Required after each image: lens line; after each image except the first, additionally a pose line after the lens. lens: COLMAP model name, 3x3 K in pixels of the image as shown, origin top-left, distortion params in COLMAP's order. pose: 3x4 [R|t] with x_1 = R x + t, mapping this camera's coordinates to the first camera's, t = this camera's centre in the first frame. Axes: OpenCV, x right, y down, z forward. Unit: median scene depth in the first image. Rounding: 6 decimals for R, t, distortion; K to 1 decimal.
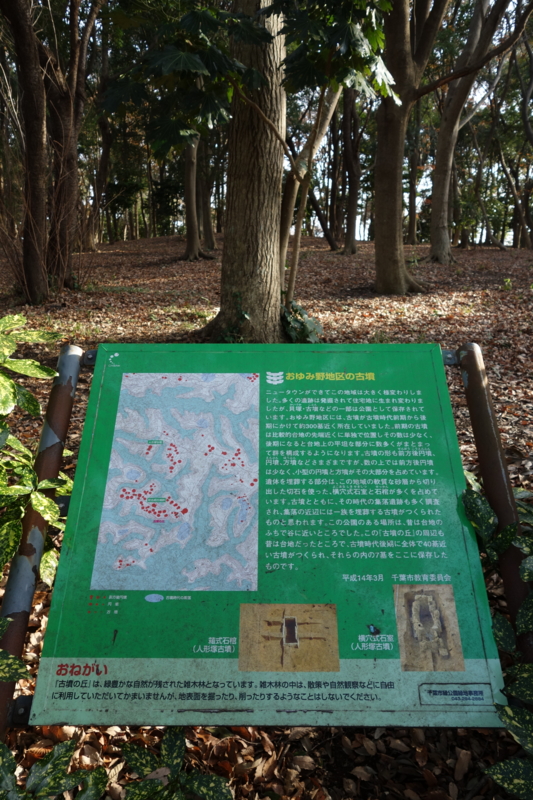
lens RADIAL K [[628.0, 0, 265.5], [0, 628.0, 398.0], [0, 0, 1]] dist [0.006891, -0.006317]
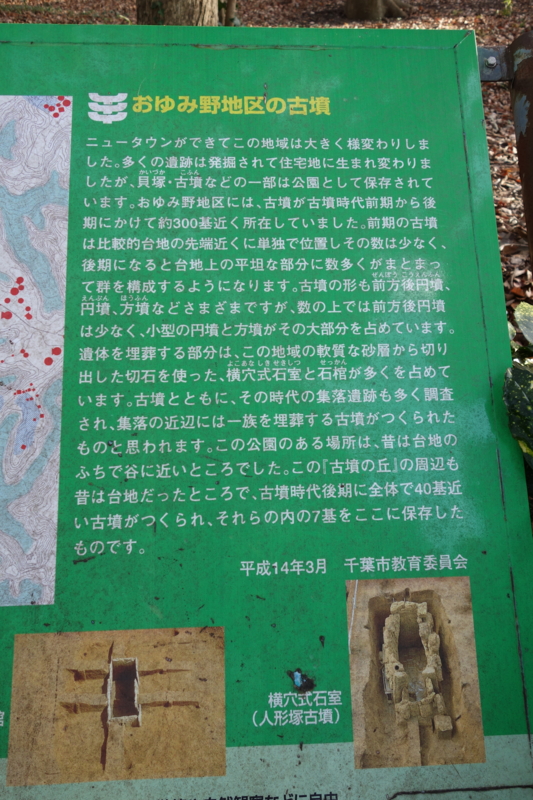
lens RADIAL K [[628.0, 0, 265.5], [0, 628.0, 398.0], [0, 0, 1]] dist [0.006891, -0.006317]
pose [[0.998028, -0.019618, 0.059631, 0.108920], [-0.003013, 0.933846, 0.357662, 0.000397], [-0.062703, -0.357137, 0.931945, 0.571681]]
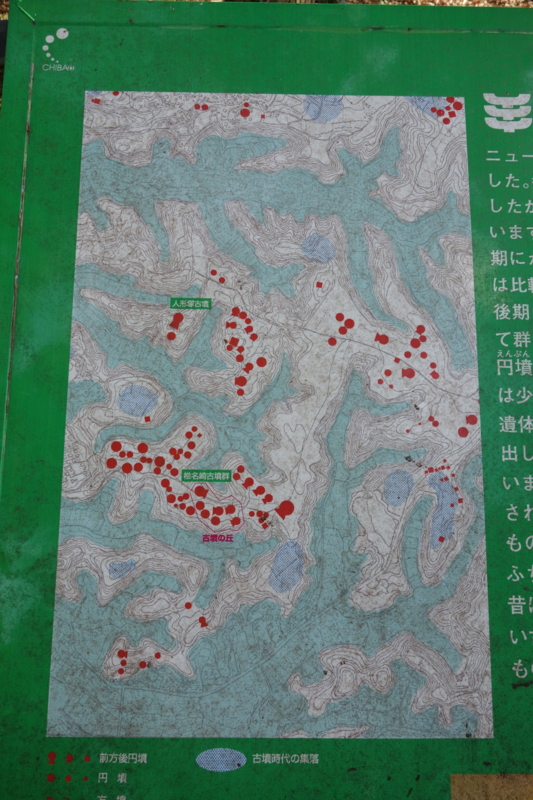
lens RADIAL K [[628.0, 0, 265.5], [0, 628.0, 398.0], [0, 0, 1]] dist [0.006891, -0.006317]
pose [[0.999868, 0.007918, 0.014192, -0.145520], [-0.012903, 0.917729, 0.396998, -0.025999], [-0.009881, -0.397129, 0.917710, 0.684808]]
